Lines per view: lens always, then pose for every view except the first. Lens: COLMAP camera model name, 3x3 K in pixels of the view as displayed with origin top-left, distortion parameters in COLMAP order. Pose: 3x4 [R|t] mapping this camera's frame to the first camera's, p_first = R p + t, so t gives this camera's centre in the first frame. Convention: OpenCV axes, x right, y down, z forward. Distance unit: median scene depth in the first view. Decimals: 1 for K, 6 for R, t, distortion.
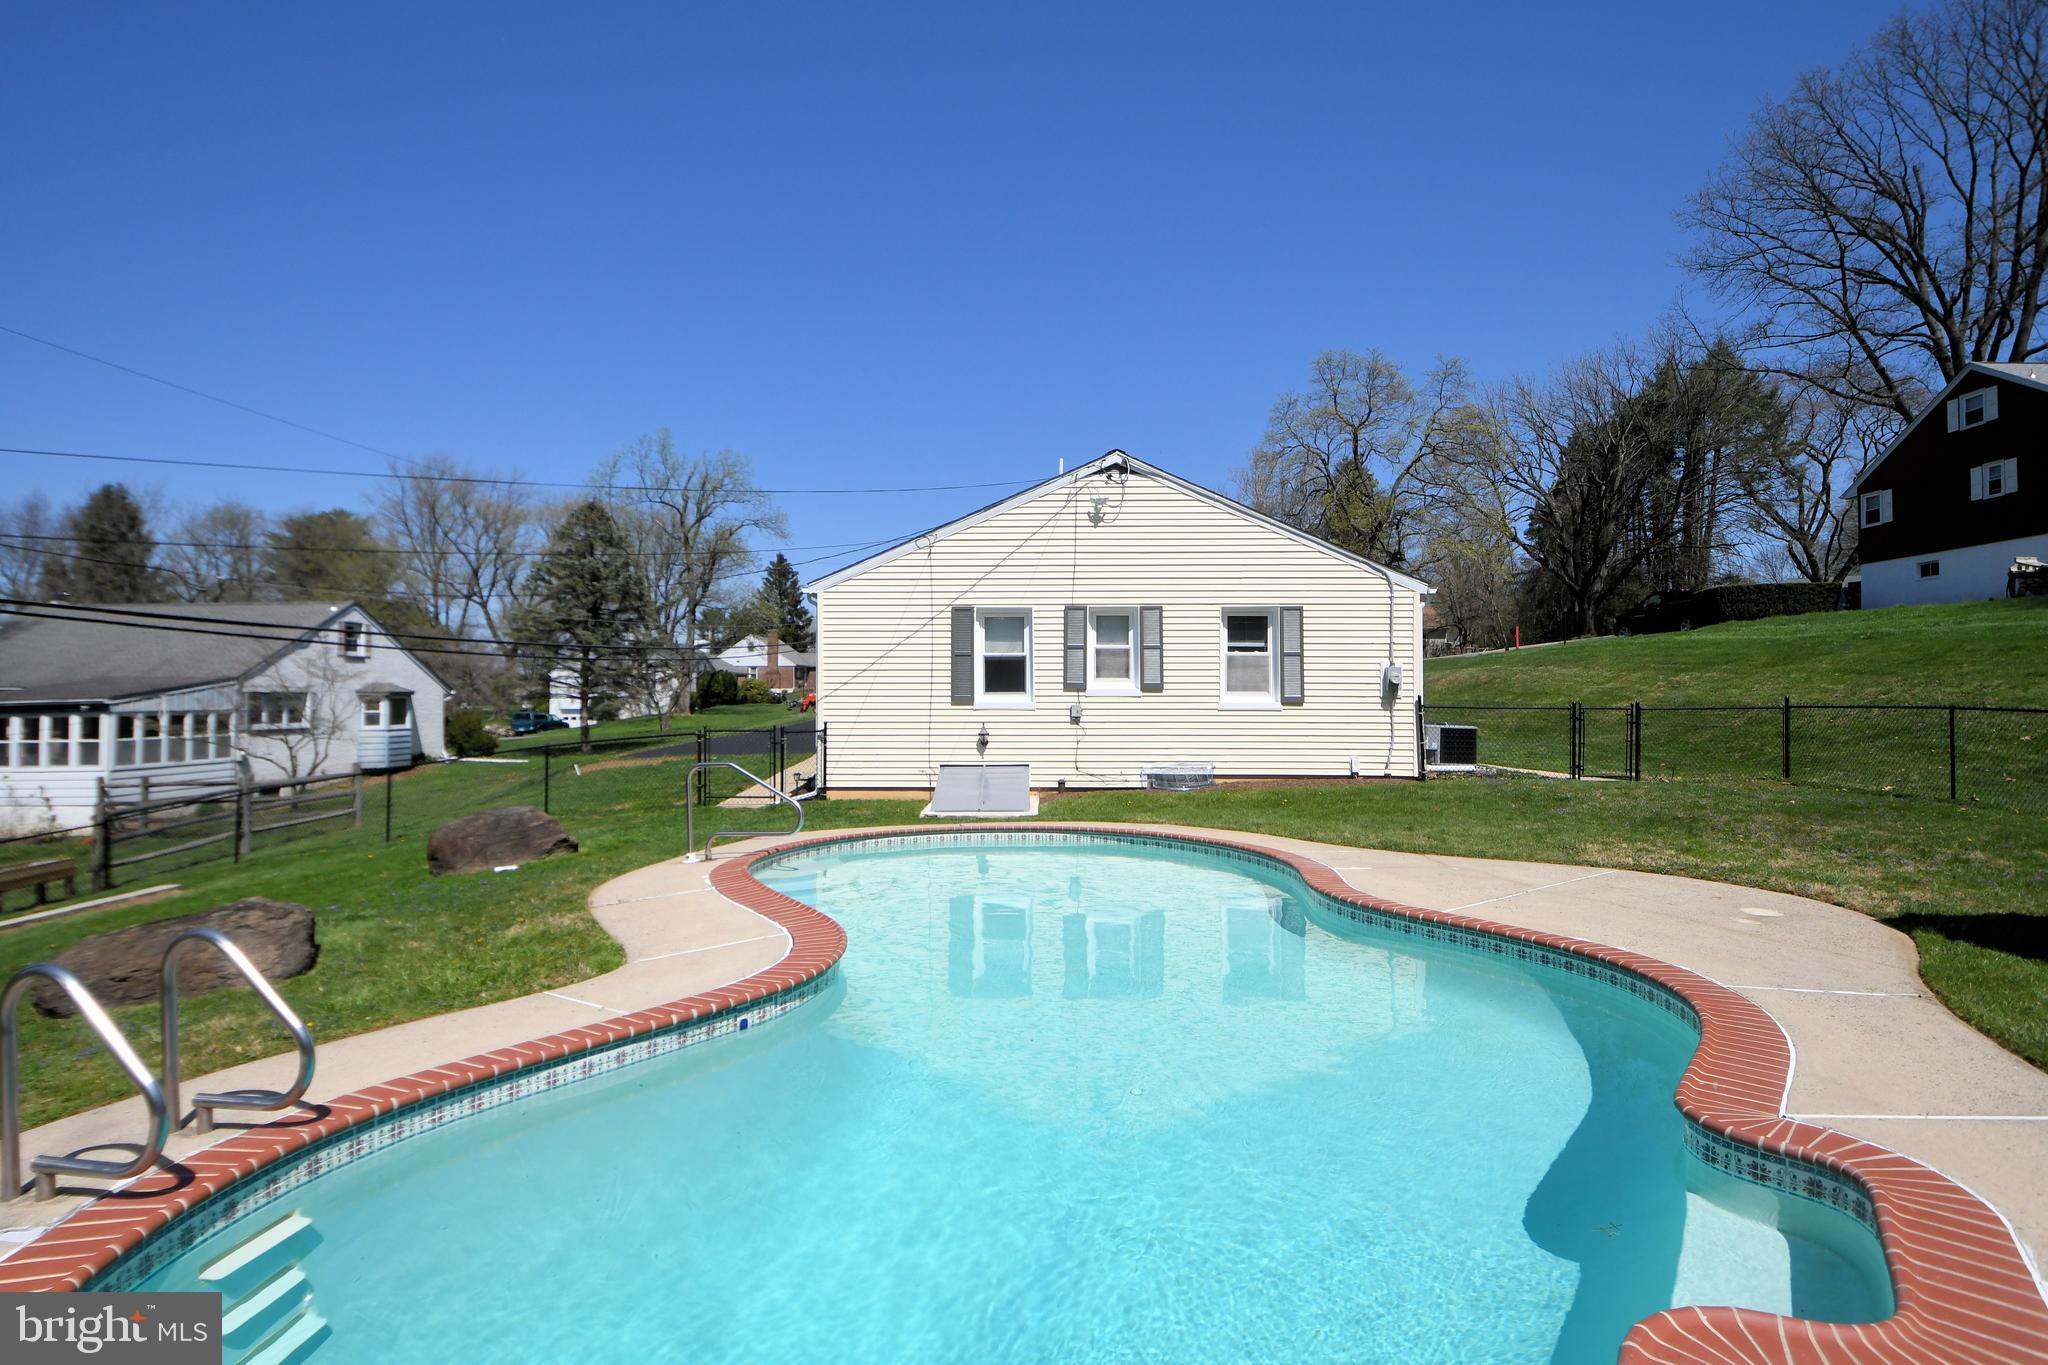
lens RADIAL K [[993.1, 0, 1009.8], [0, 993.1, 675.2], [0, 0, 1]] dist [-0.005627, -0.012266]
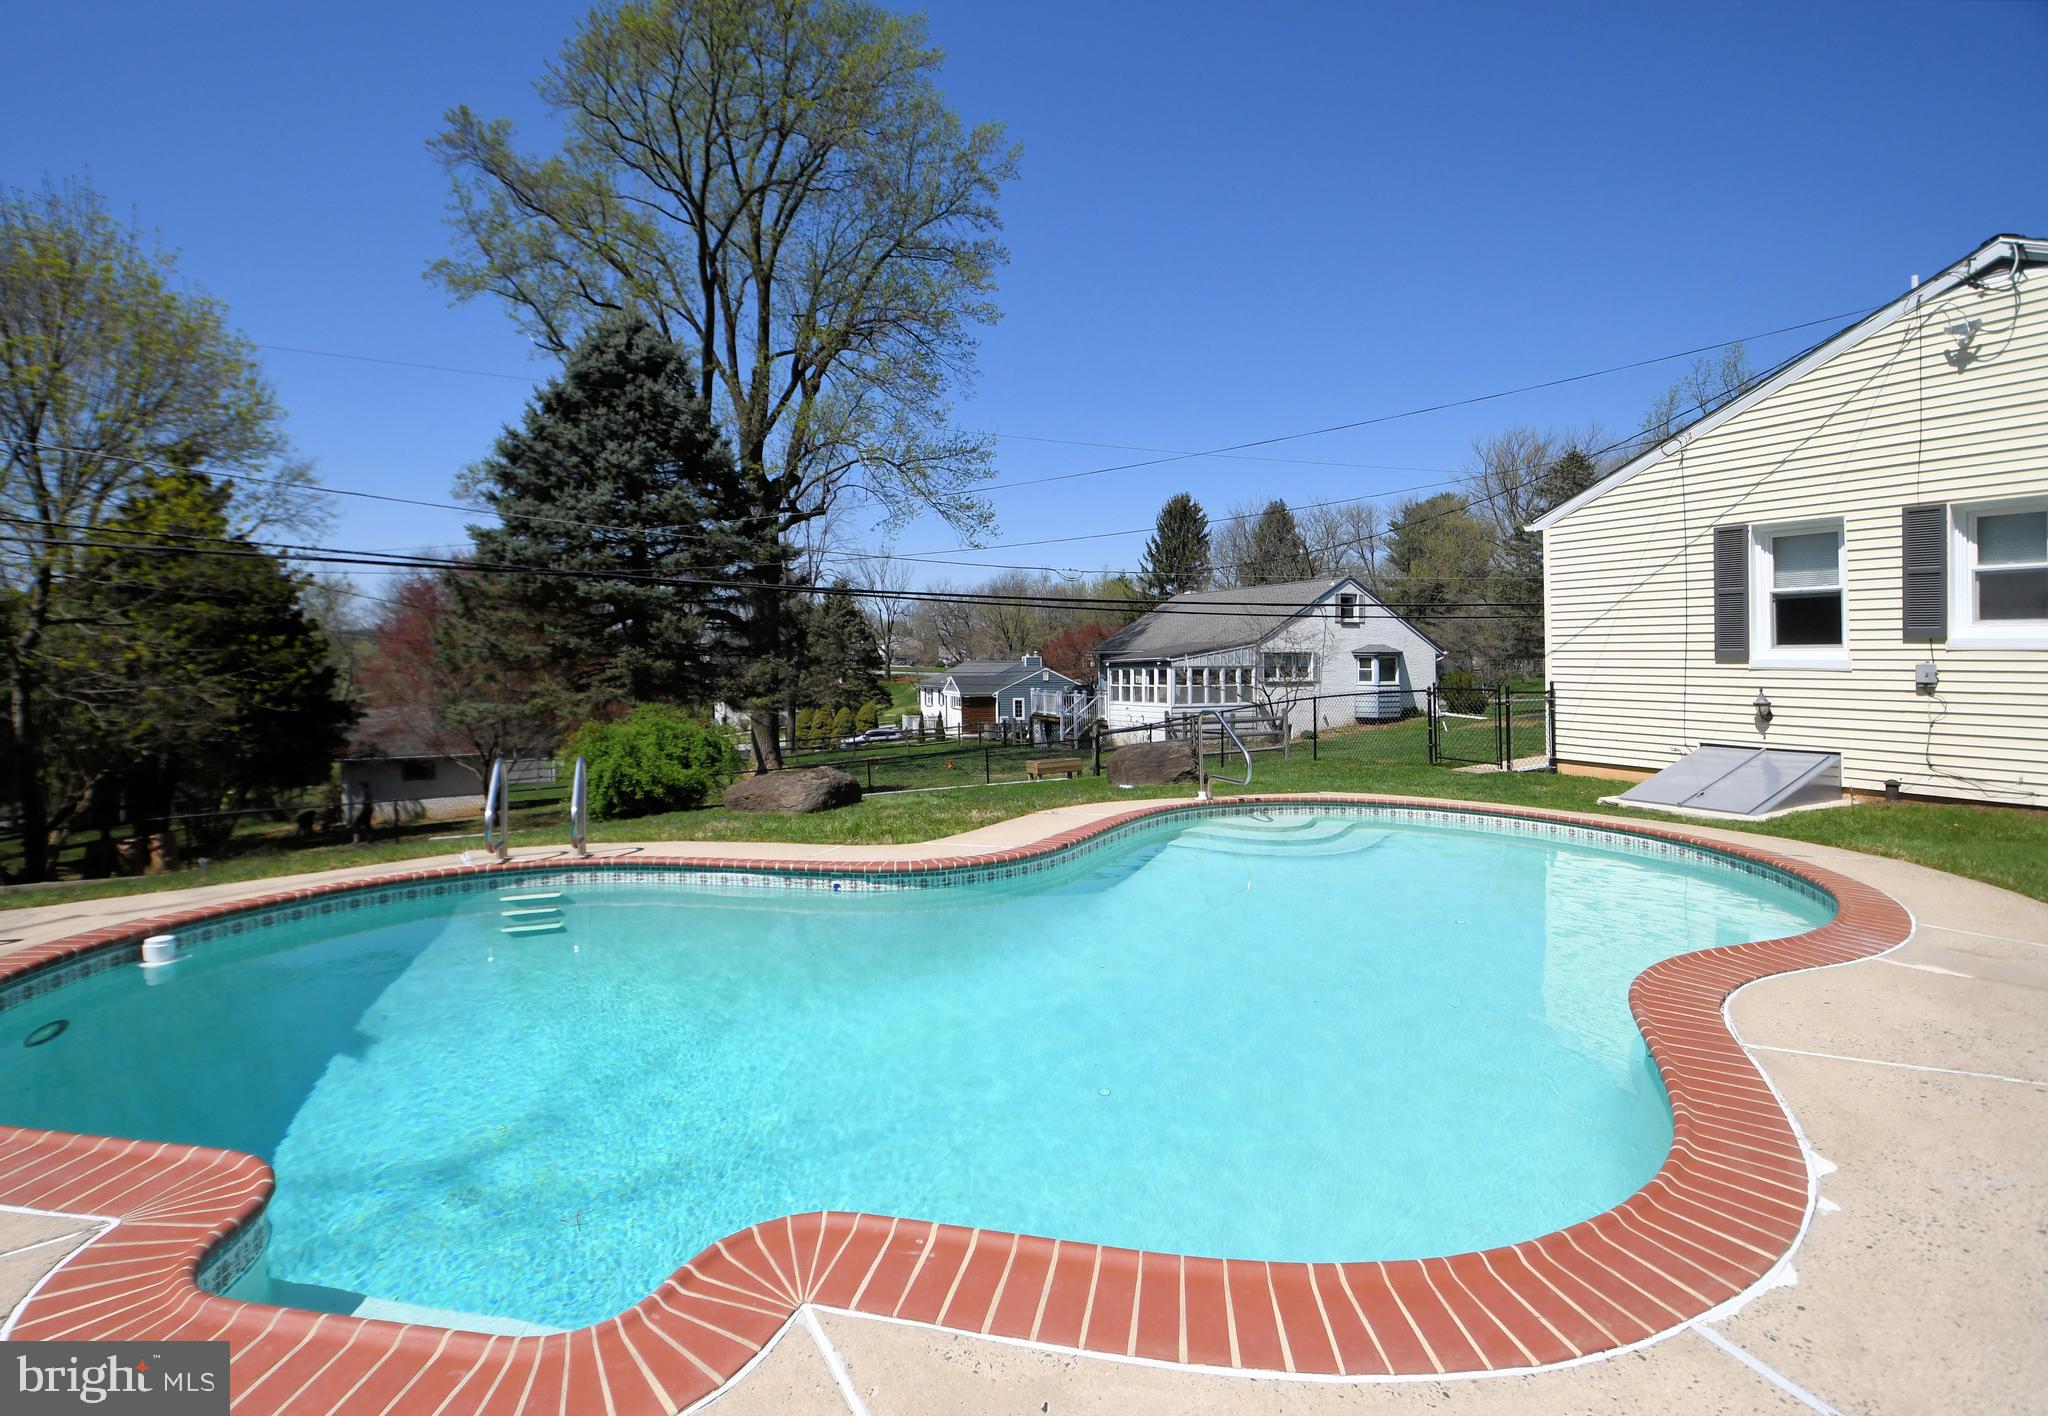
lens RADIAL K [[978.2, 0, 1019.1], [0, 978.2, 643.9], [0, 0, 1]] dist [-0.002503, -0.002973]
pose [[0.469556, -0.010939, -0.882835, 0.225203], [0.015105, 0.999876, -0.004355, 0.007624], [0.882774, -0.011290, 0.469663, 0.135689]]
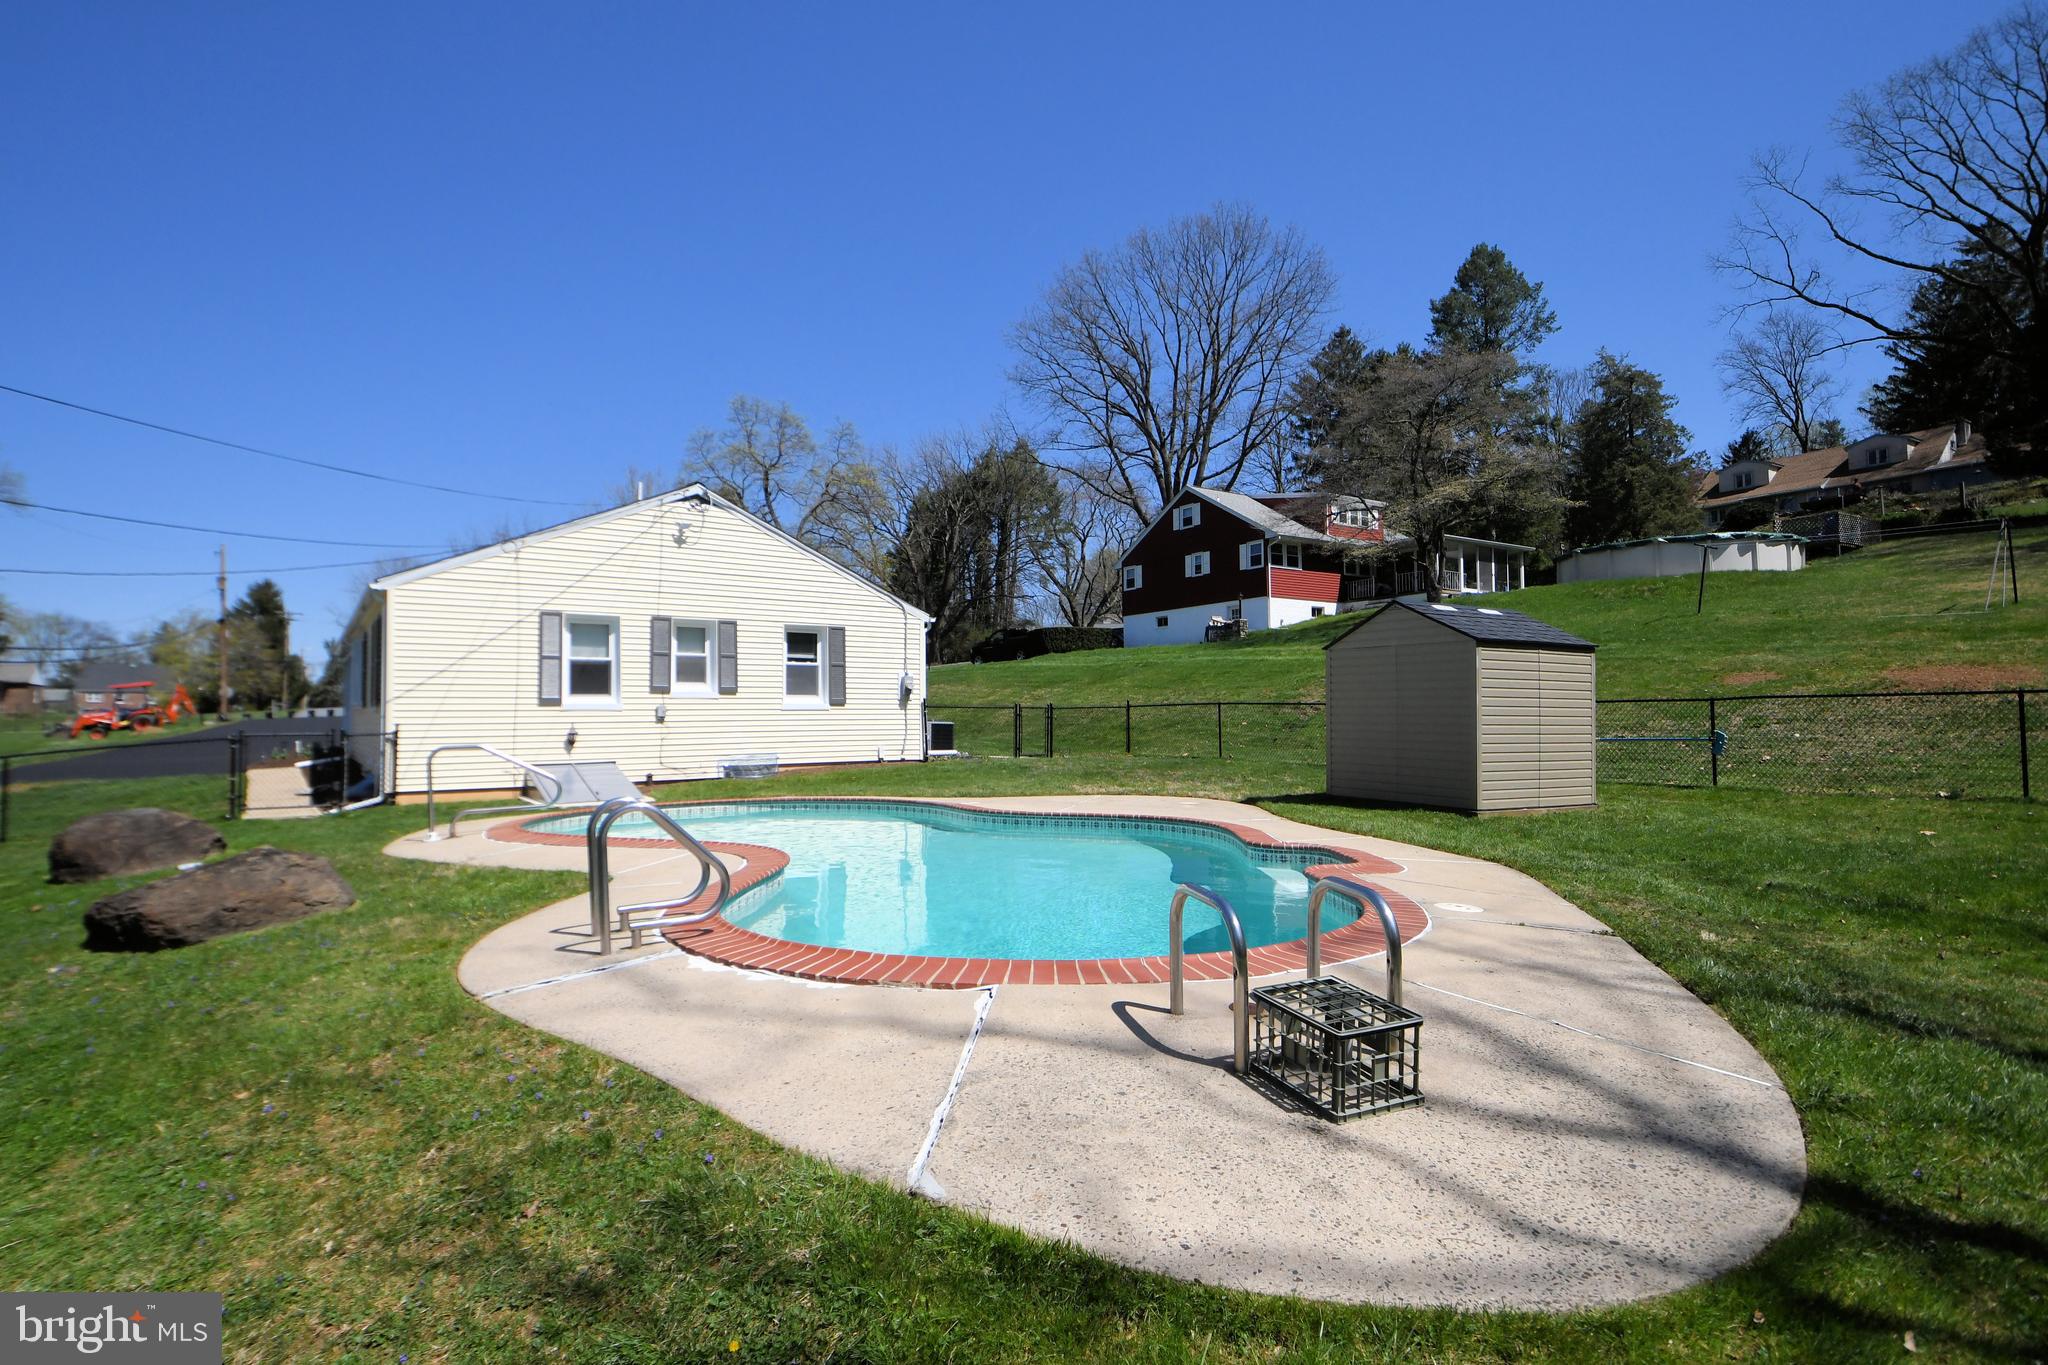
lens RADIAL K [[993.1, 0, 1016.6], [0, 993.1, 689.7], [0, 0, 1]] dist [-0.005627, -0.012266]
pose [[0.800443, 0.007268, 0.599365, -0.186319], [0.000076, 0.999925, -0.012227, 0.016930], [-0.599409, 0.009833, 0.800383, -0.087419]]
